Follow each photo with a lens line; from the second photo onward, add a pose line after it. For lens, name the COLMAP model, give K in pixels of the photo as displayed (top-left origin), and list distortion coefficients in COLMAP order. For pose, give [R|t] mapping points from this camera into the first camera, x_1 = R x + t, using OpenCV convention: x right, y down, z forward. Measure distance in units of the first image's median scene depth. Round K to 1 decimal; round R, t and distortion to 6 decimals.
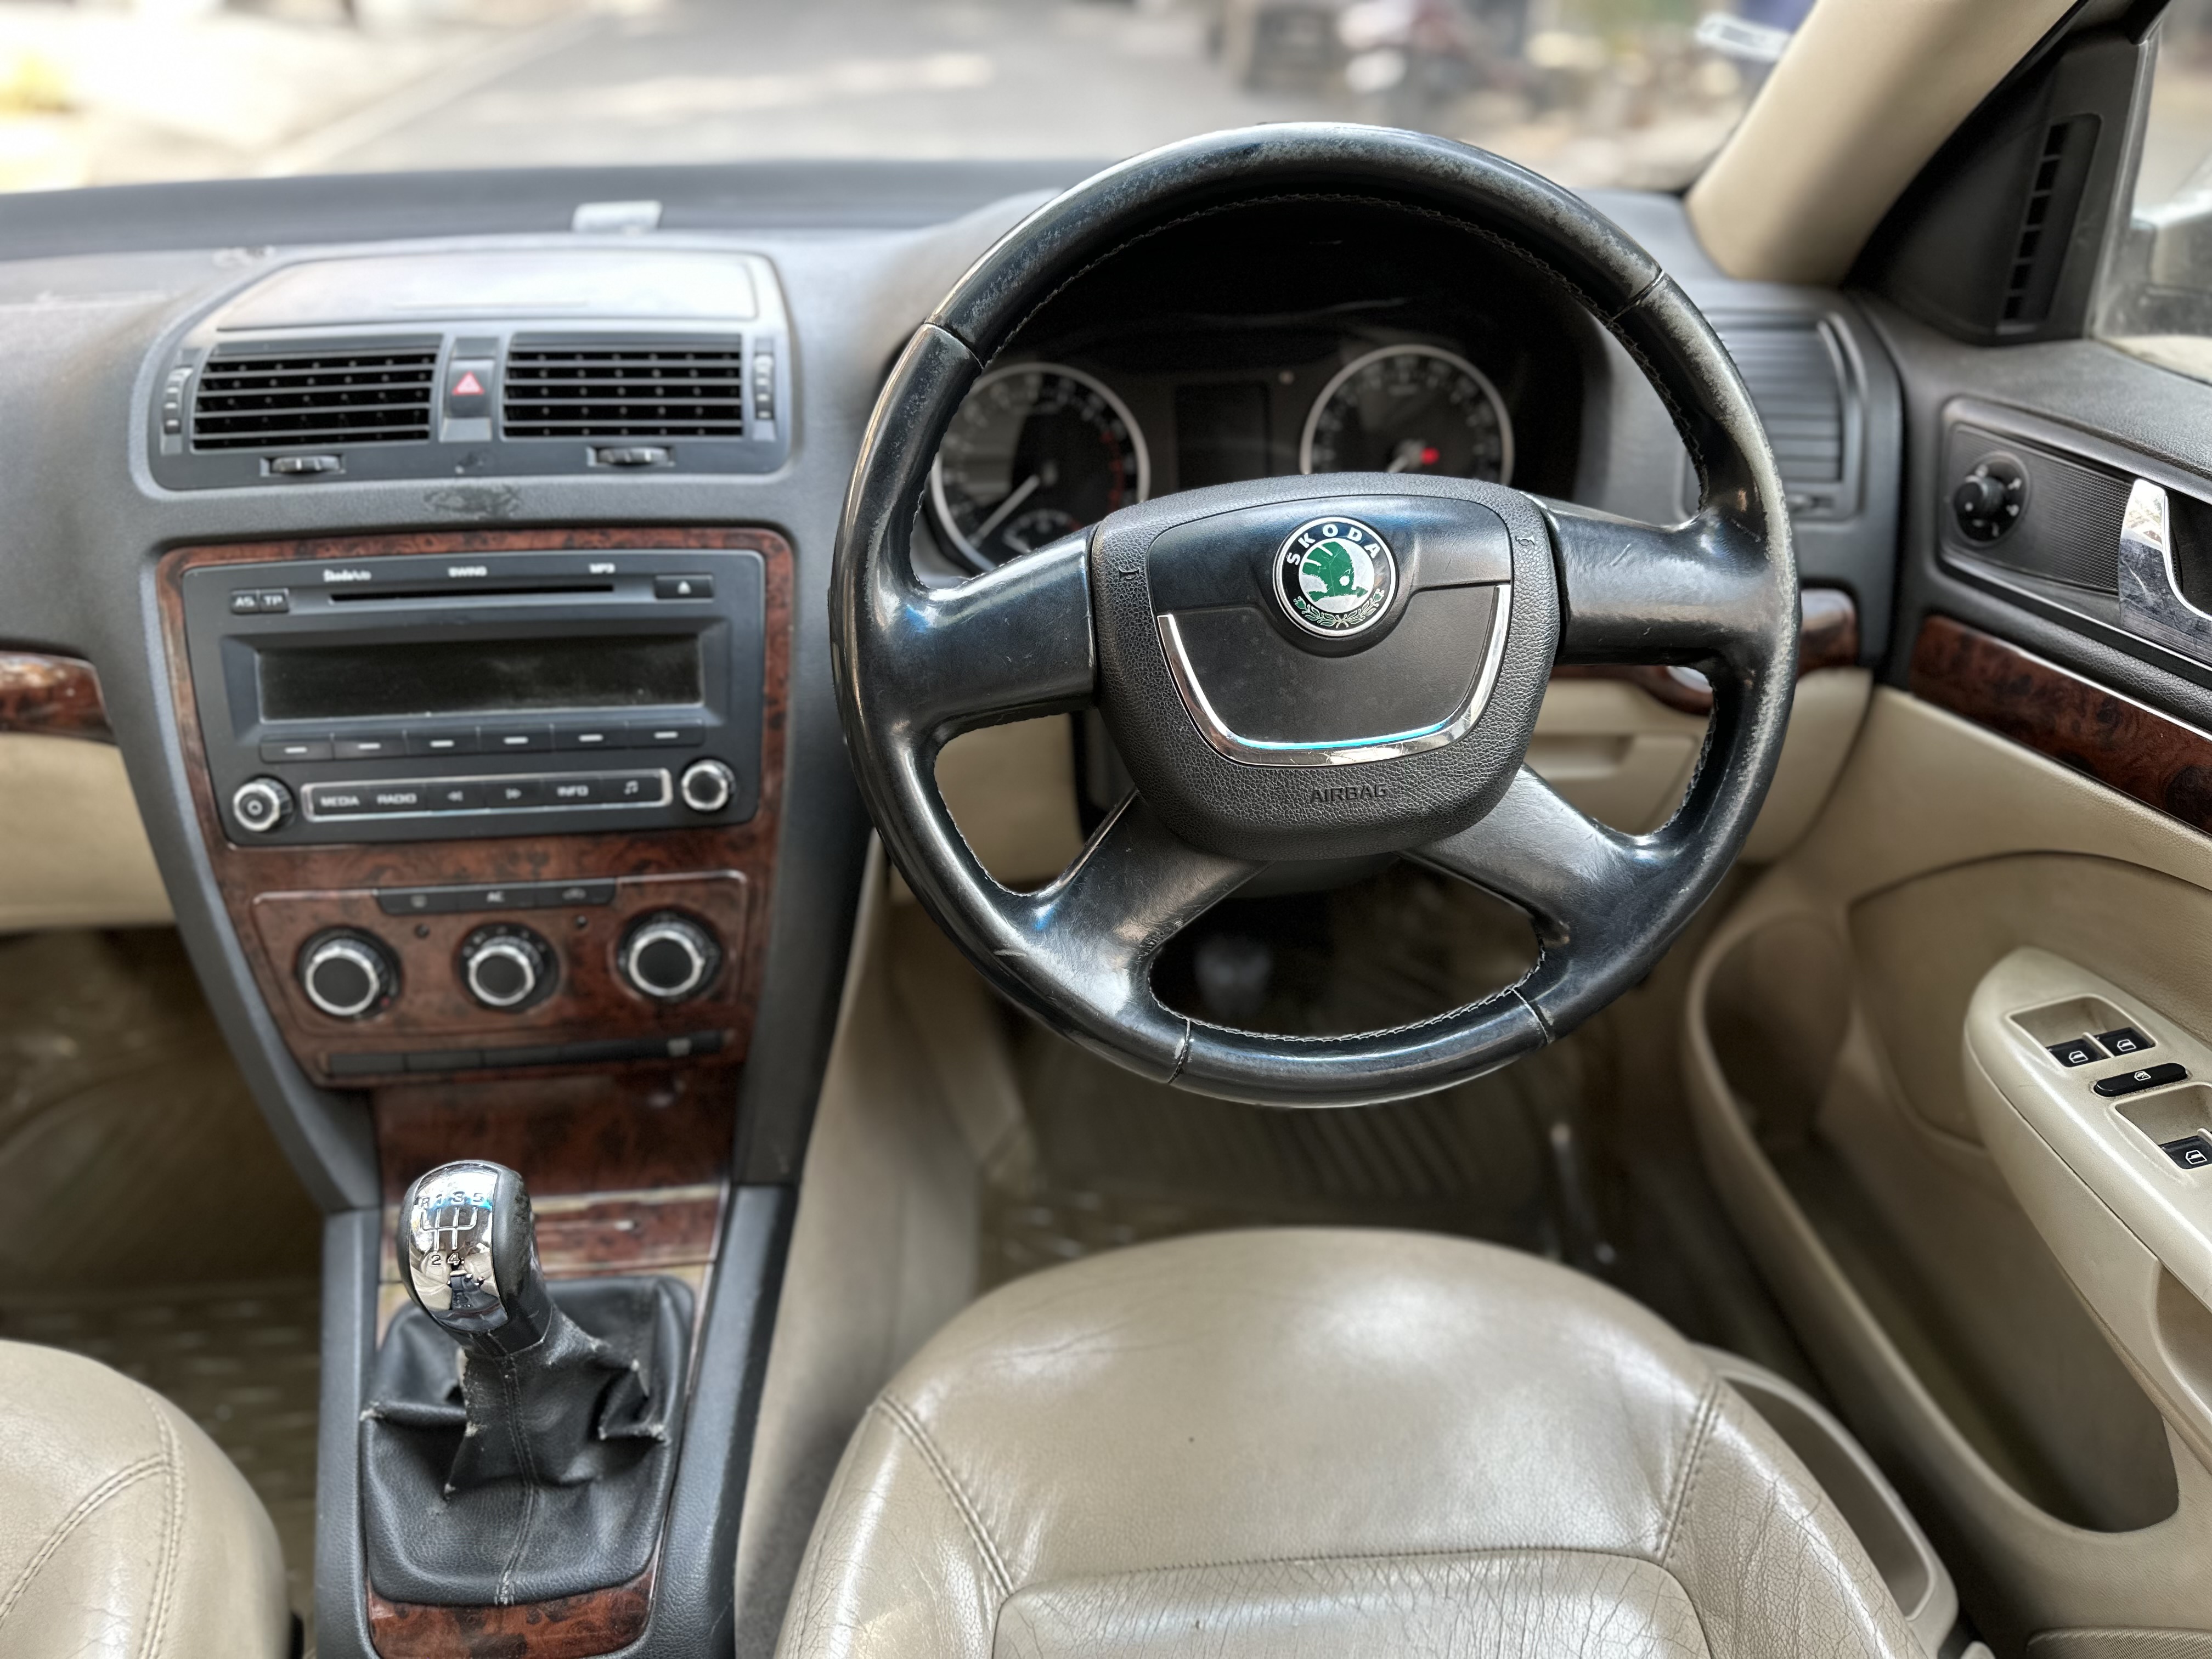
lens RADIAL K [[1555.6, 0, 1108.9], [0, 1555.6, 713.3], [0, 0, 1]] dist [0.053564, -0.107844]
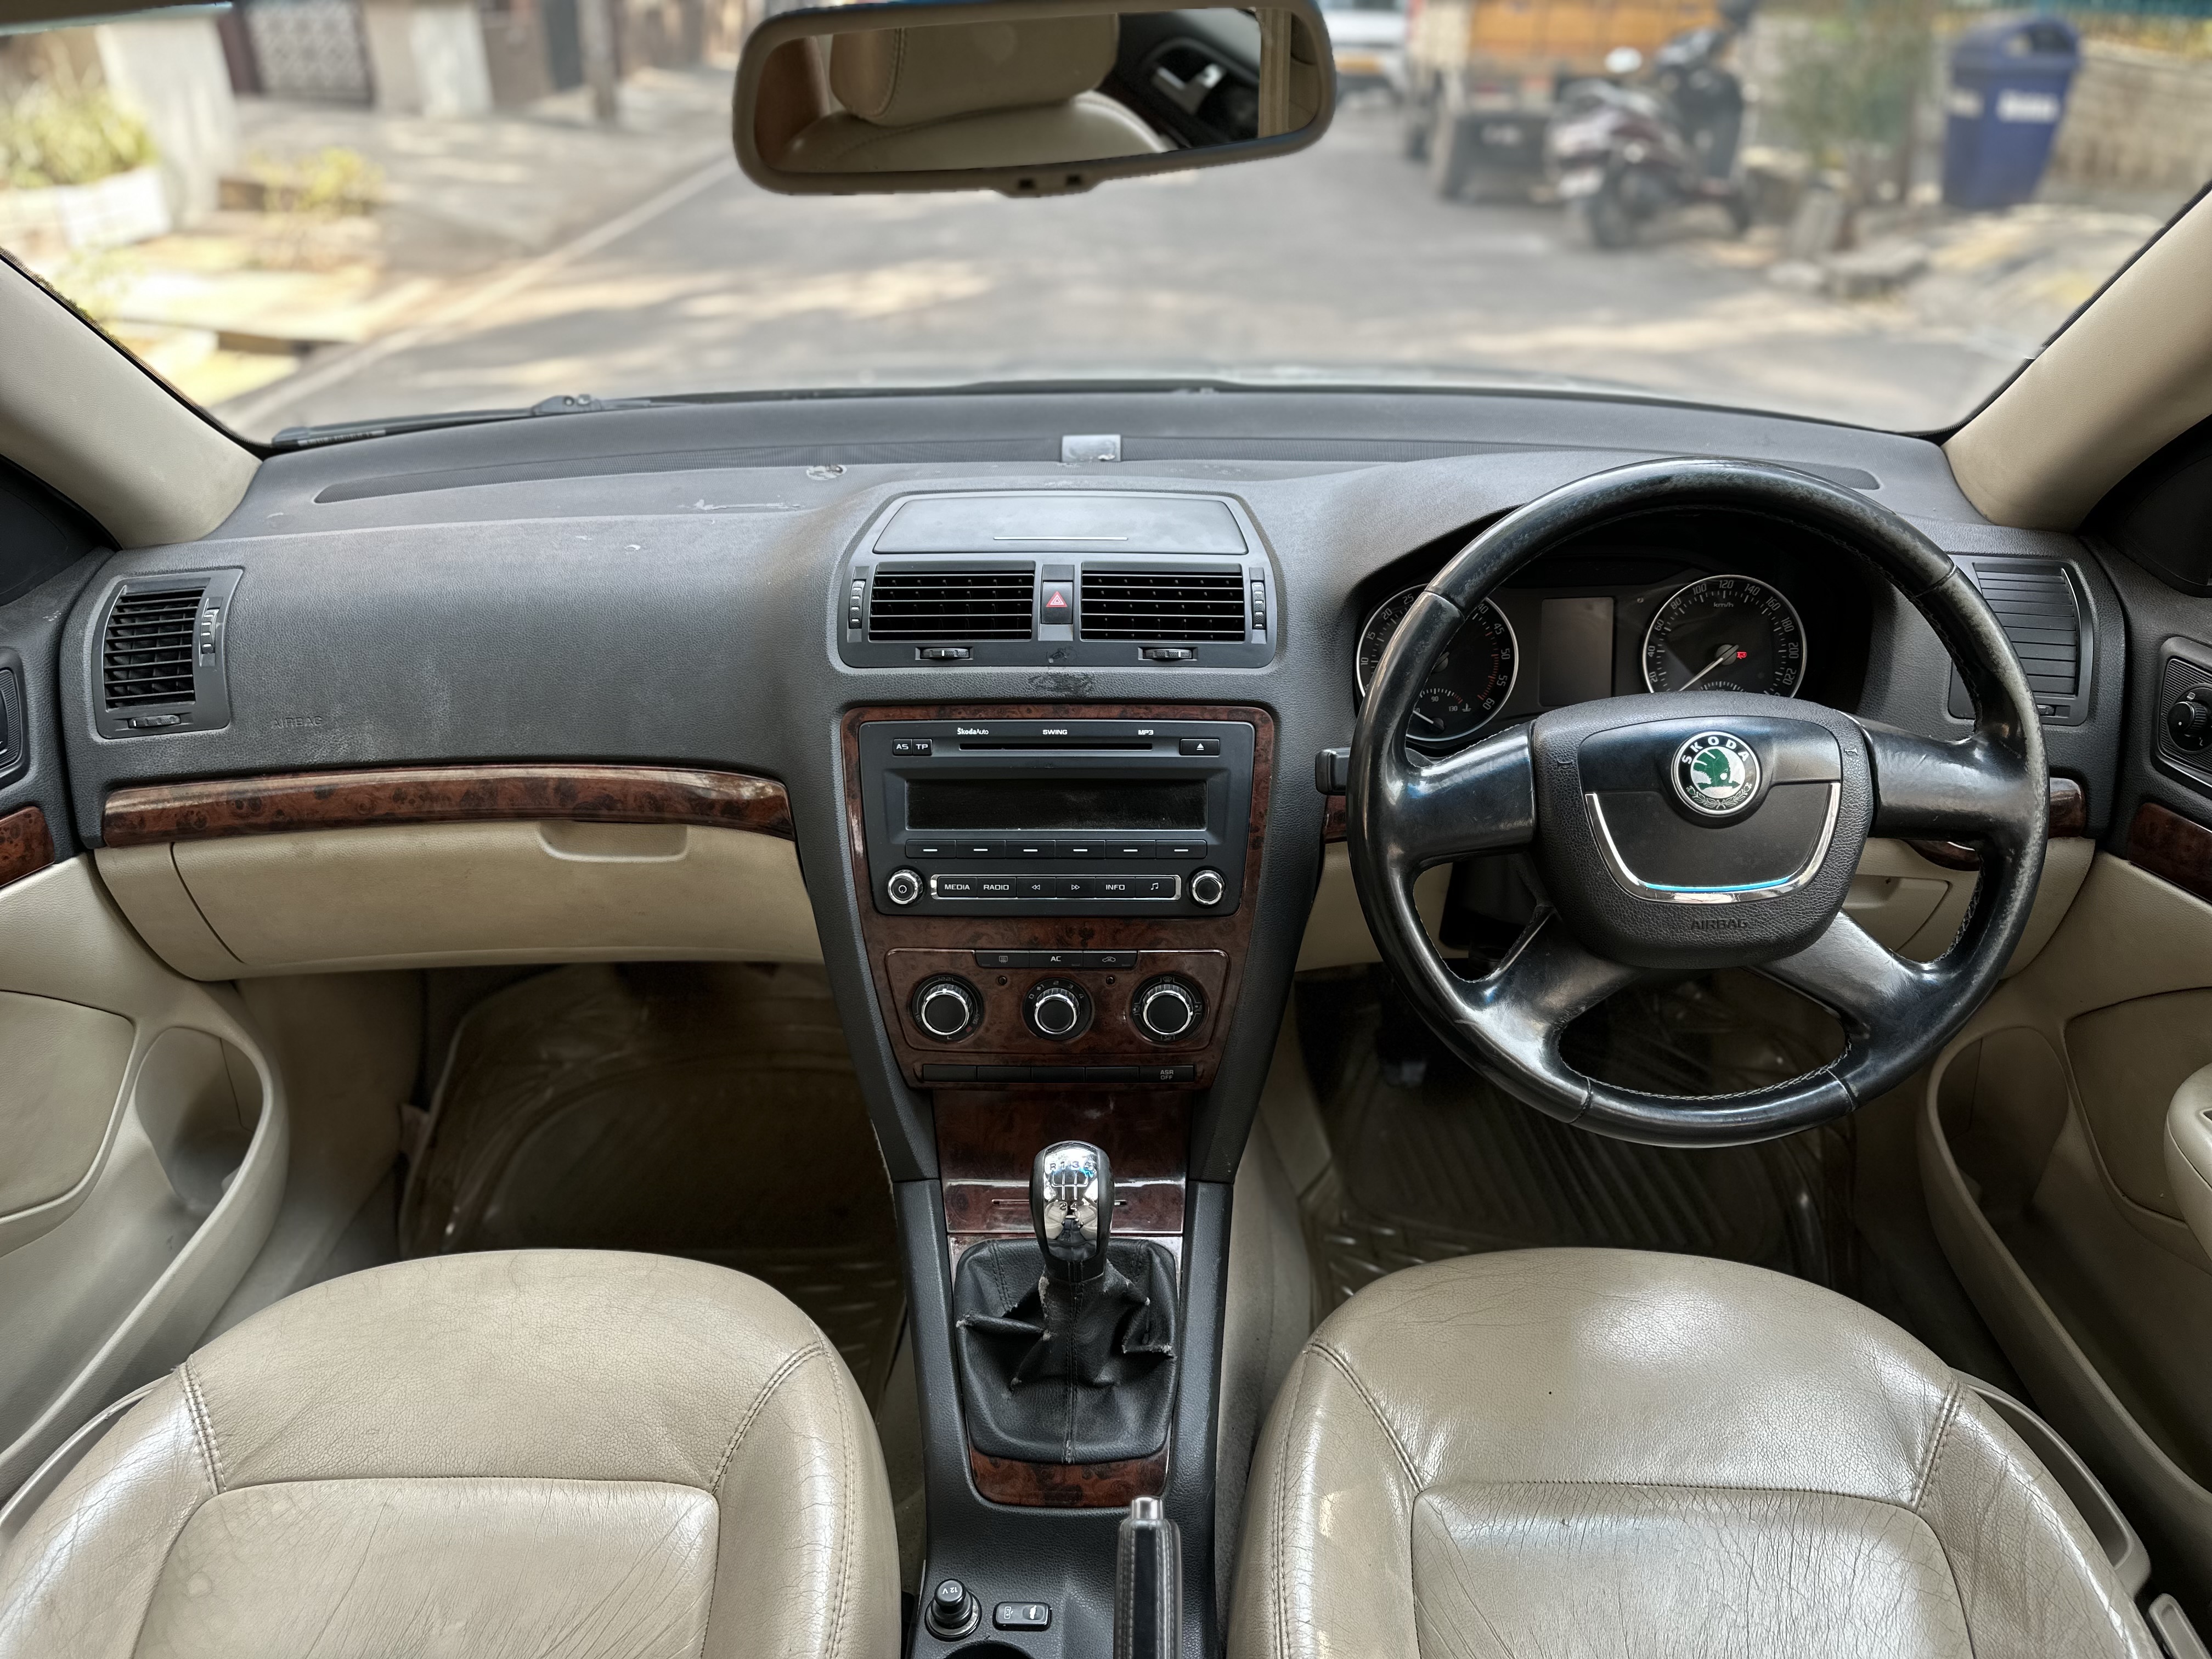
lens RADIAL K [[1525.5, 0, 1099.3], [0, 1525.5, 741.9], [0, 0, 1]] dist [0.074631, -0.107533]
pose [[0.994101, 0.037154, -0.101894, -0.224383], [-0.039858, 0.998902, -0.024633, -0.047861], [0.100867, 0.028549, 0.994490, -0.386128]]
